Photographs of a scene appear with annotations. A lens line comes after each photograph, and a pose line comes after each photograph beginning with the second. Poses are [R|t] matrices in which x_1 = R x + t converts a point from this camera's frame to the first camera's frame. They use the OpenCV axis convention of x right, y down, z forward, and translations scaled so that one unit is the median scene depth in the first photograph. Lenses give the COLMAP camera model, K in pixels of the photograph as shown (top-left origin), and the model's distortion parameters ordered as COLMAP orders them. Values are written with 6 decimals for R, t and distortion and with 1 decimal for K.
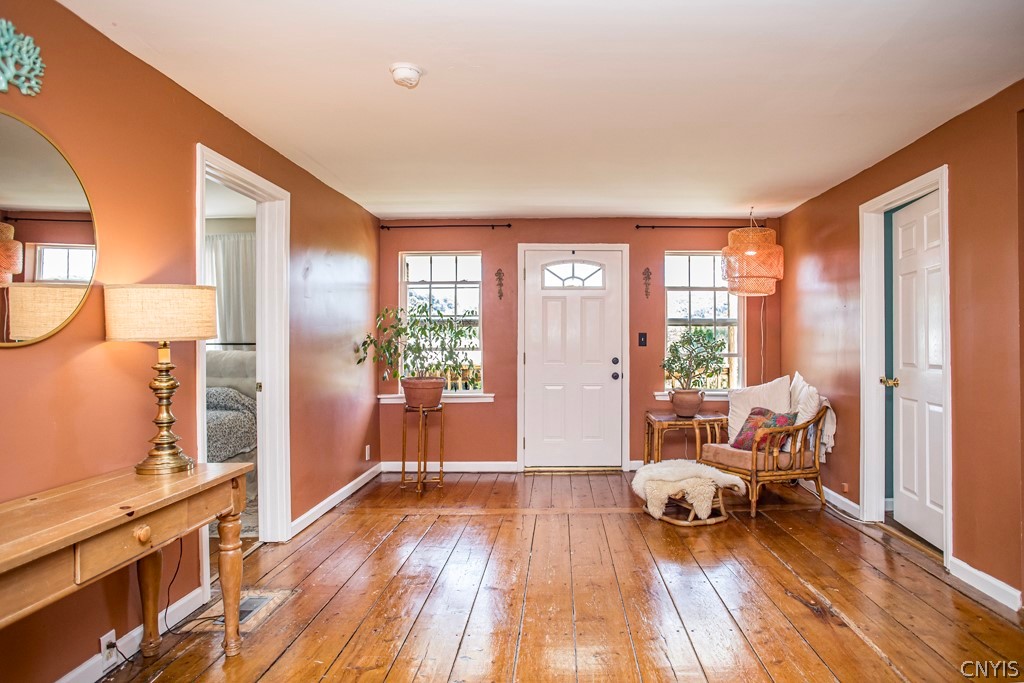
lens RADIAL K [[593.0, 0, 499.6], [0, 593.0, 337.7], [0, 0, 1]] dist [-0.078444, 0.049689]
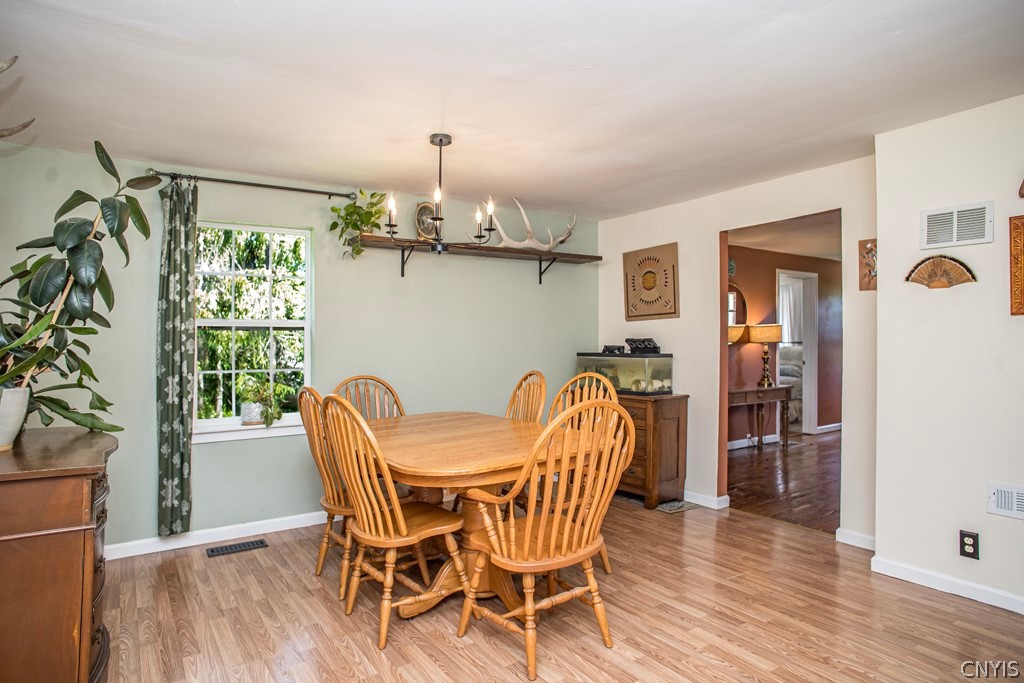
lens RADIAL K [[613.8, 0, 512.0], [0, 613.8, 341.5], [0, 0, 1]] dist [-0.076287, 0.070528]
pose [[0.622714, 0.000276, -0.782450, 1.118965], [0.009655, 0.999921, 0.008037, -0.040088], [0.782390, -0.012559, 0.622662, -2.087763]]
